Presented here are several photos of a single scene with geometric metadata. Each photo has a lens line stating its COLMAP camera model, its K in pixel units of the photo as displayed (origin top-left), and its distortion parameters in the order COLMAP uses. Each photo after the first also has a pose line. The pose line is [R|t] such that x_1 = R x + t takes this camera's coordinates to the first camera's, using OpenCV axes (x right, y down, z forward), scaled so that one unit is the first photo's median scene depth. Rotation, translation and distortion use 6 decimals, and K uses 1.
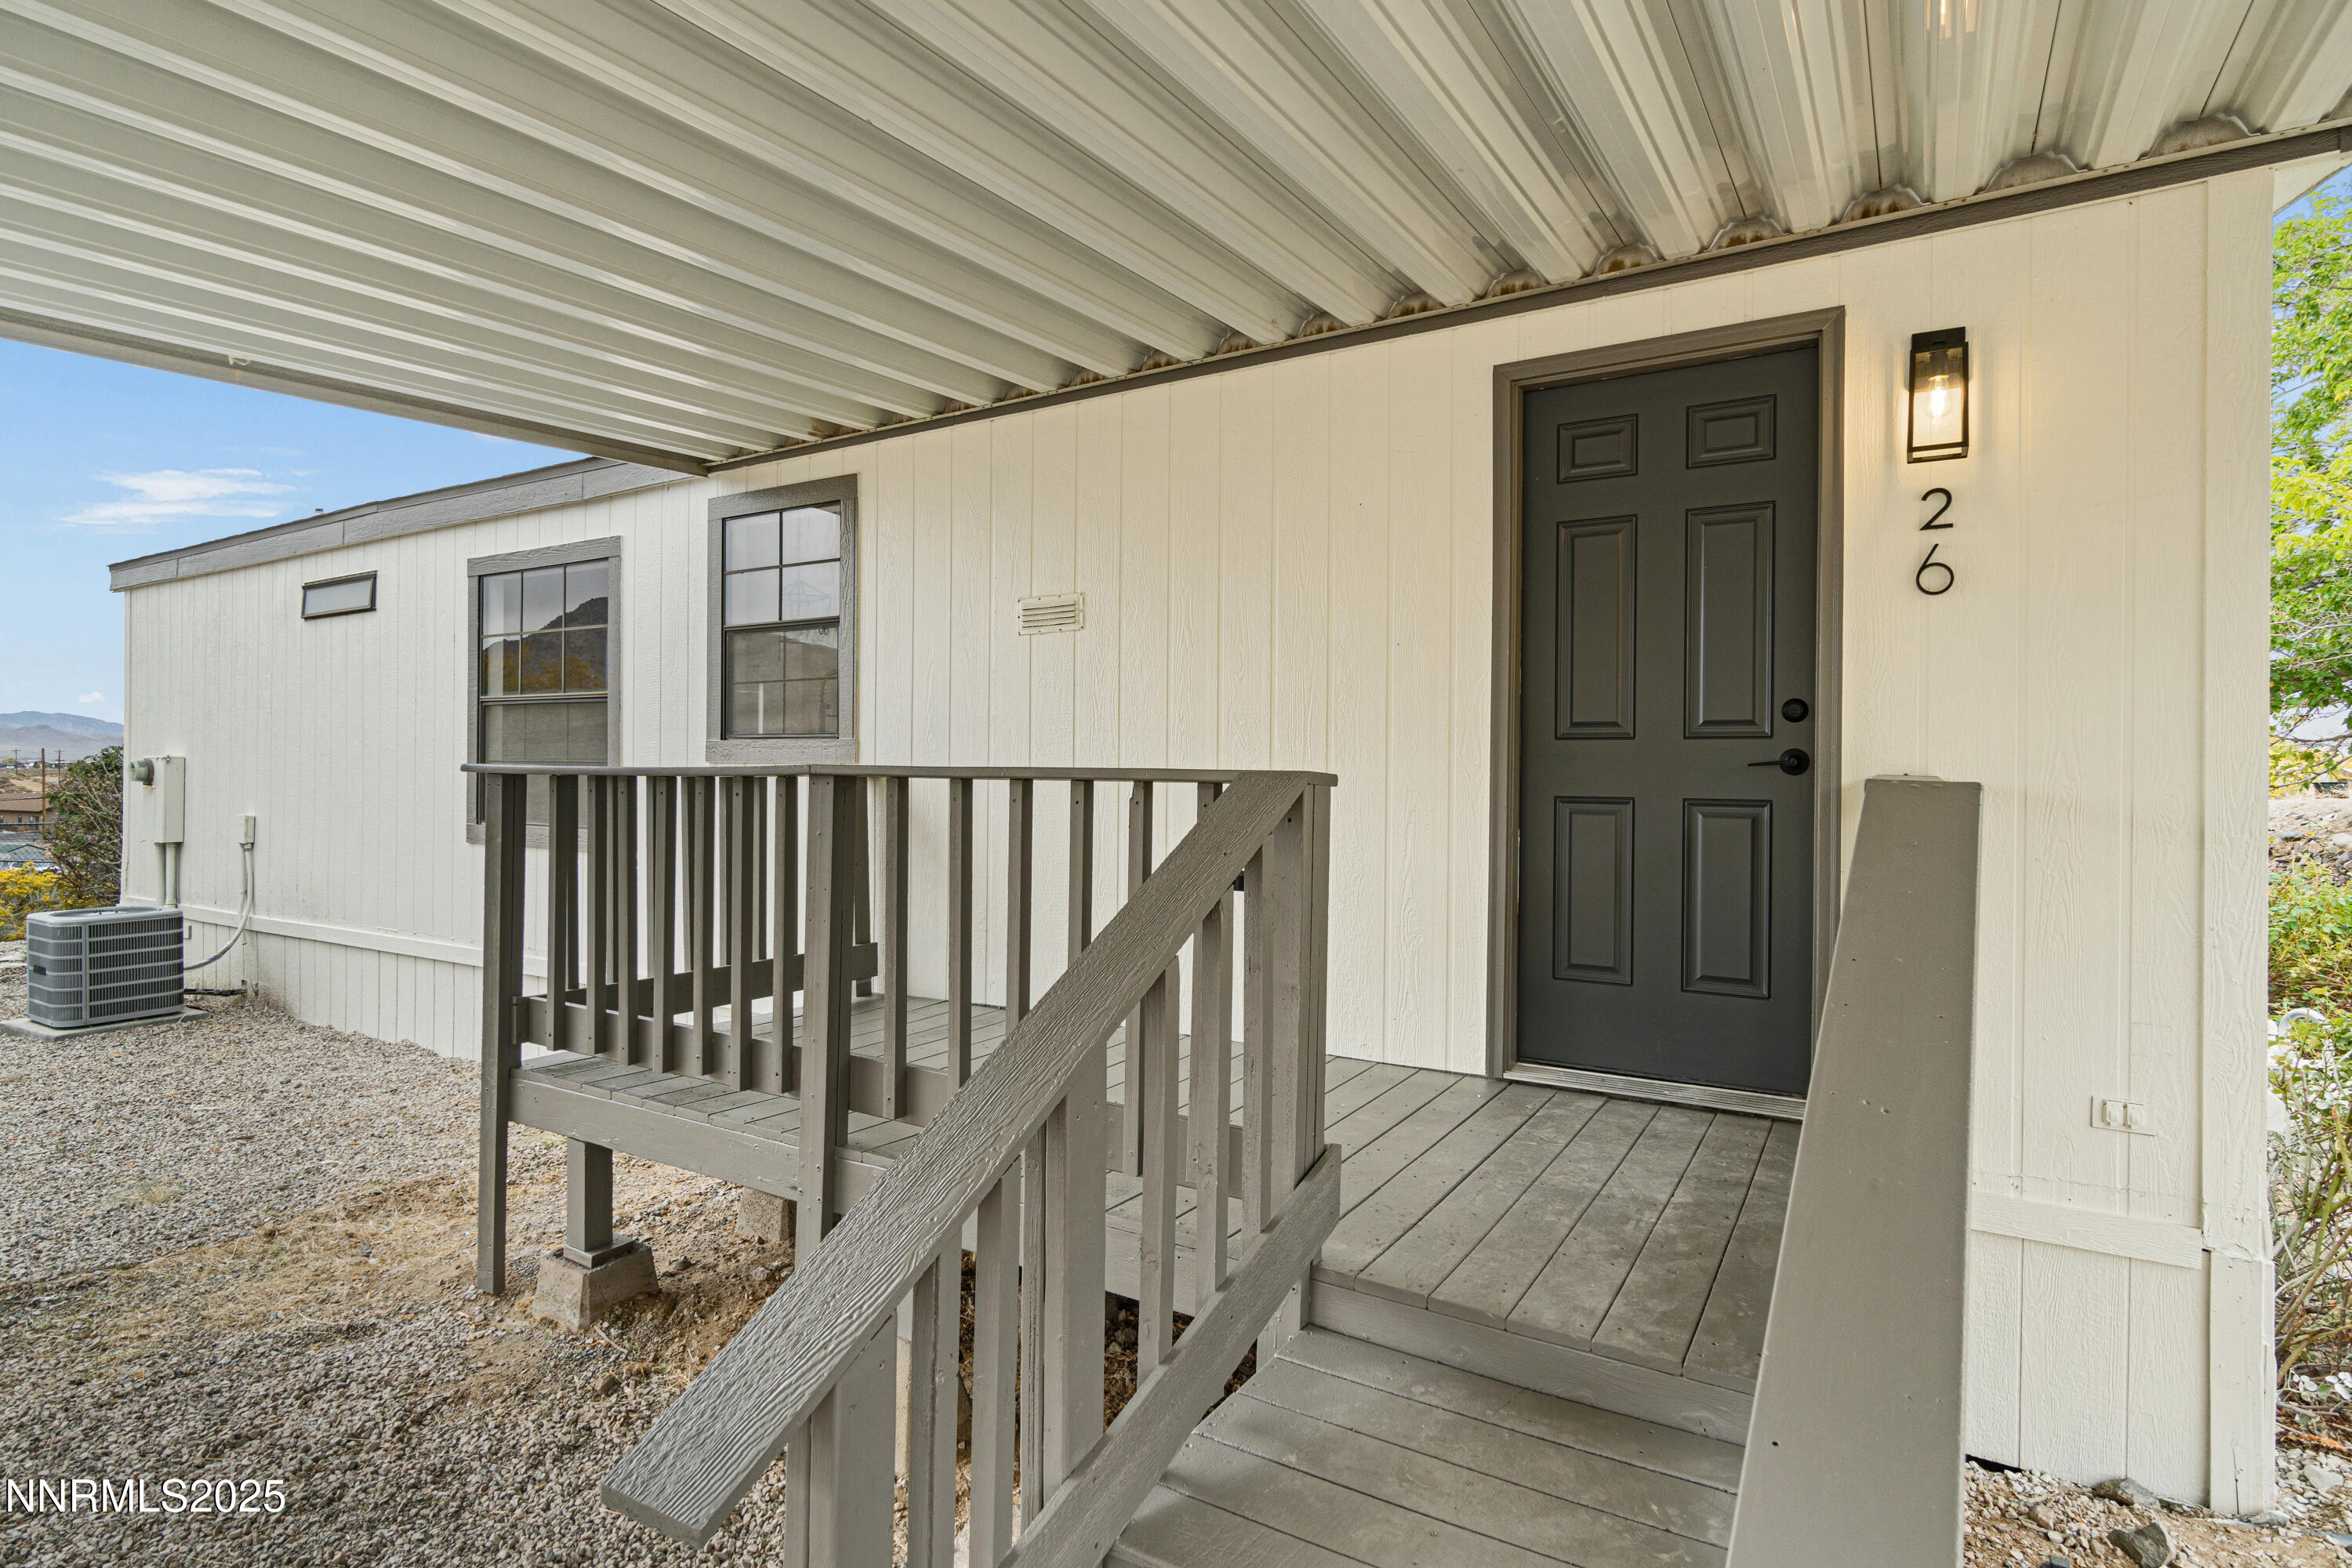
lens RADIAL K [[1216.7, 0, 1157.0], [0, 1216.7, 777.3], [0, 0, 1]] dist [0.000201, -0.000618]
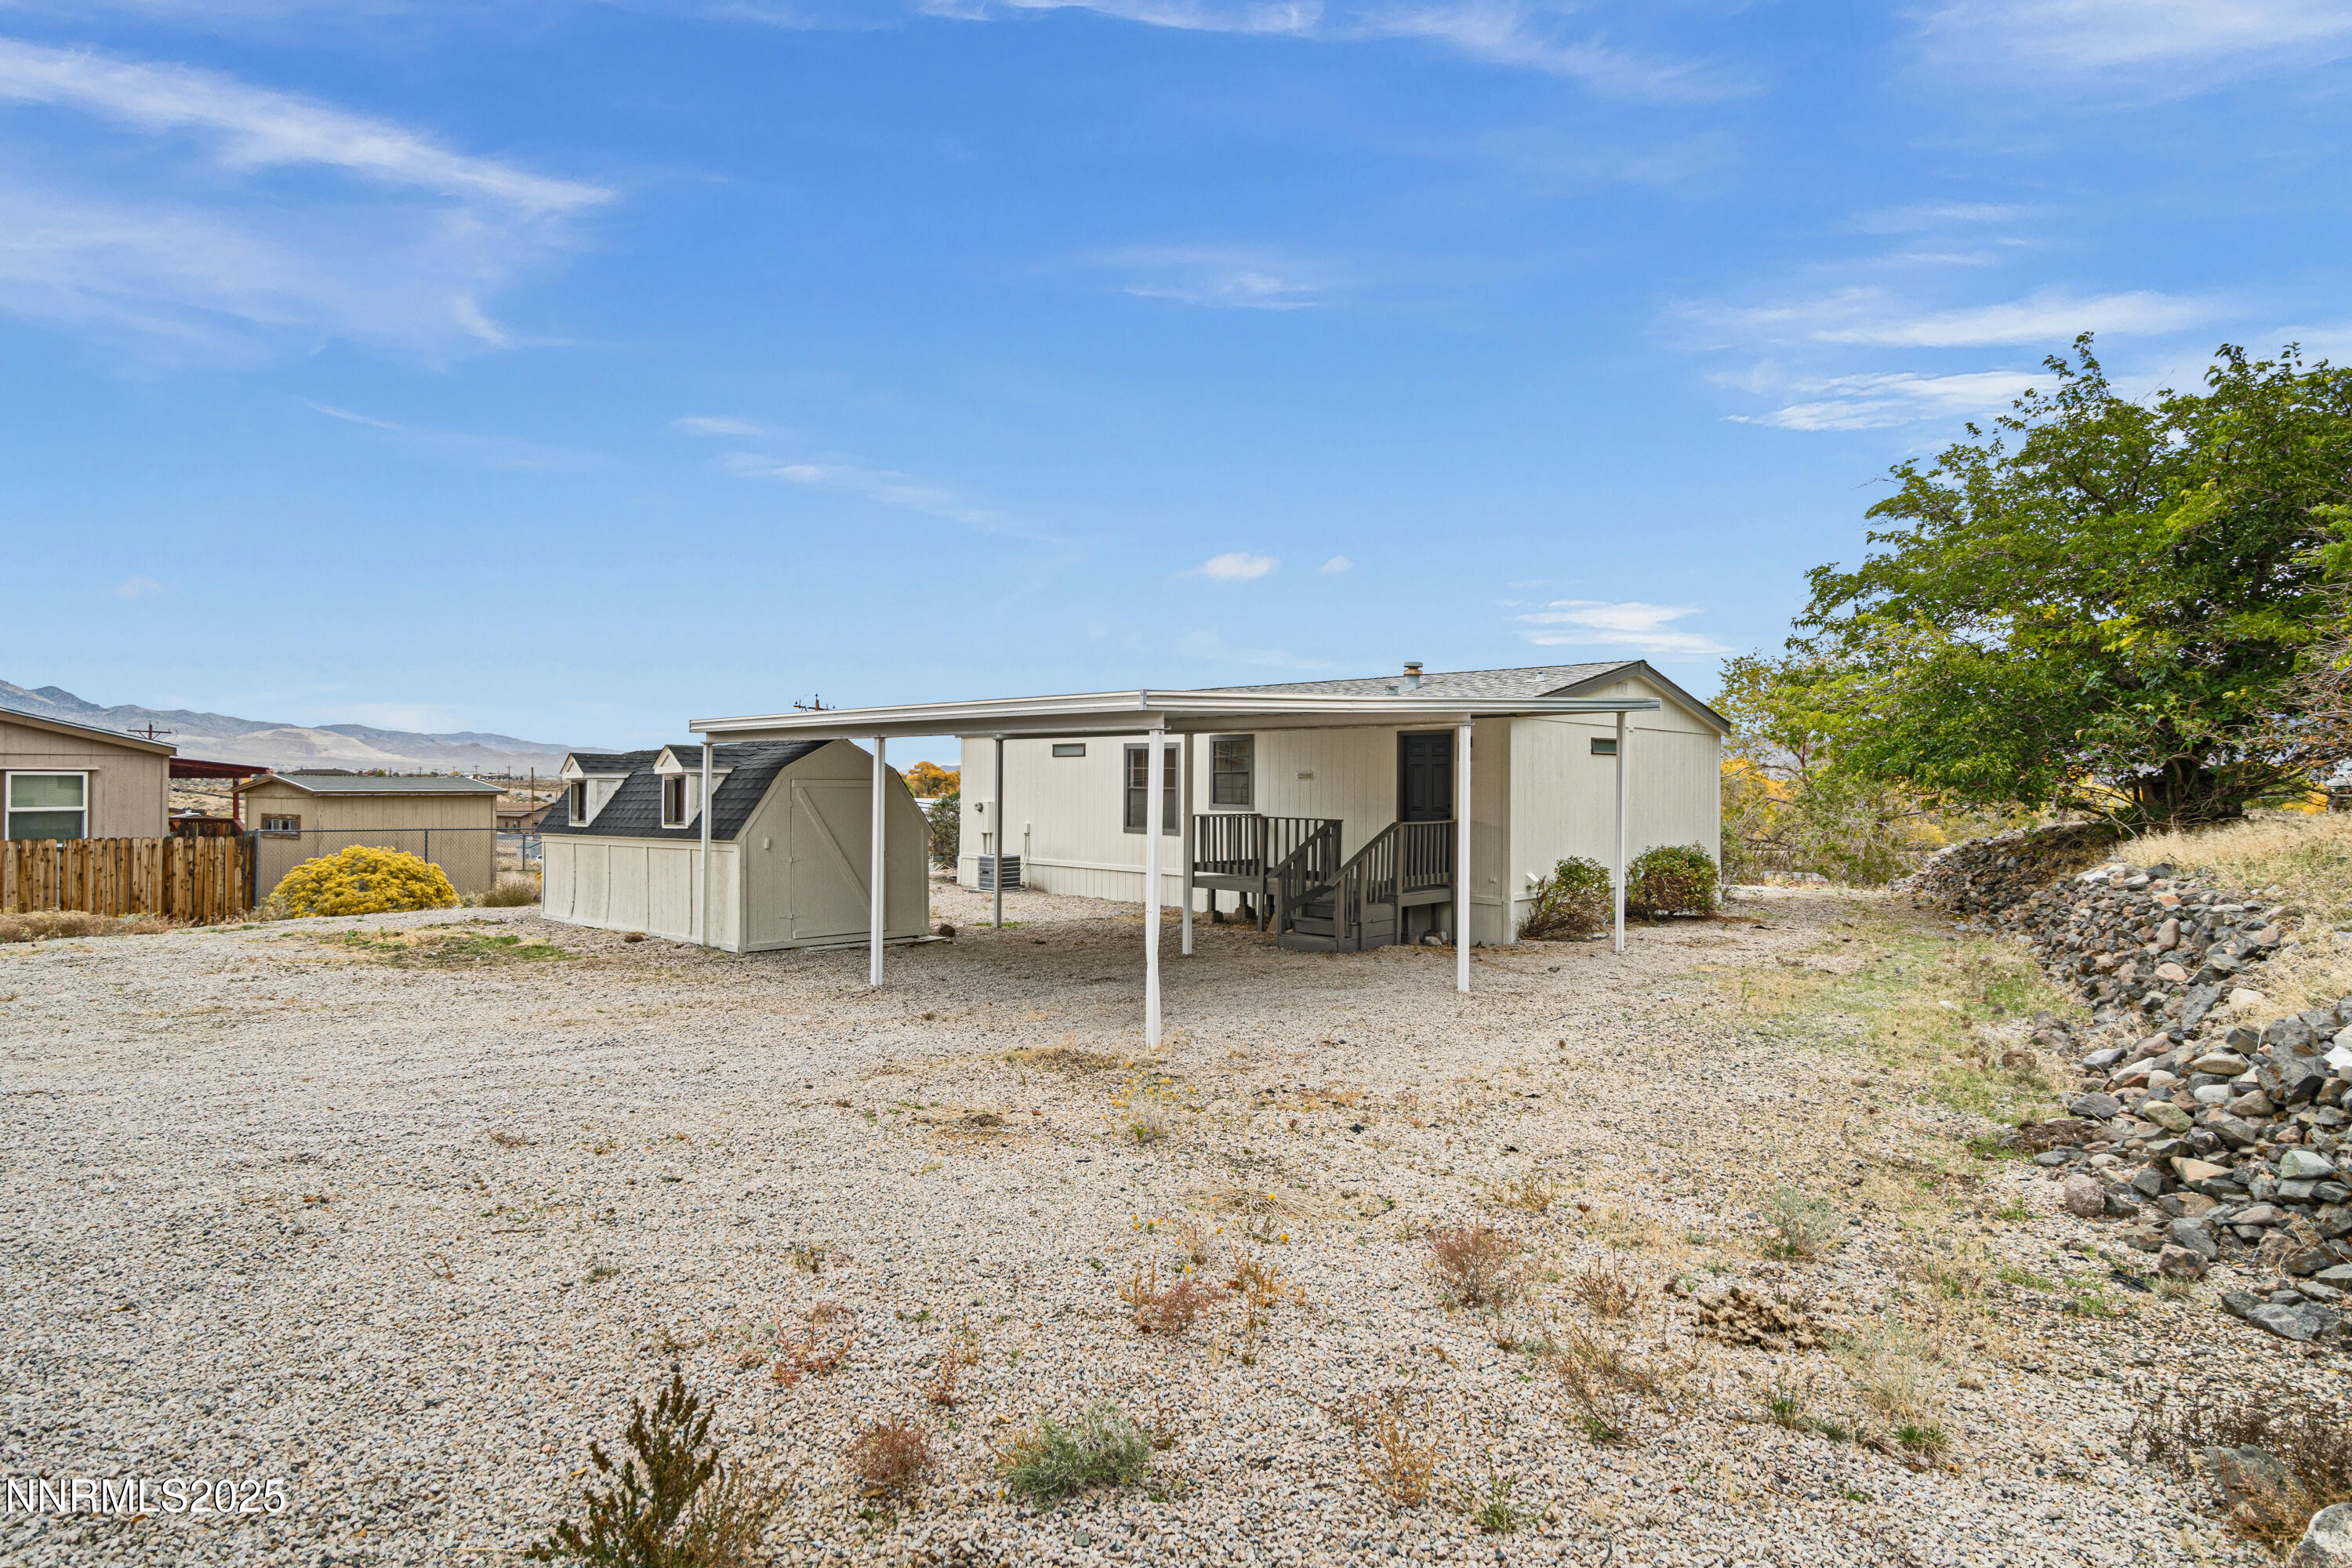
lens RADIAL K [[1216.7, 0, 1173.6], [0, 1216.7, 785.6], [0, 0, 1]] dist [0.000201, -0.000618]
pose [[0.976763, 0.000313, -0.214323, 0.350648], [-0.000688, 0.999998, -0.001672, -0.094379], [0.214322, 0.001780, 0.976761, -3.029581]]
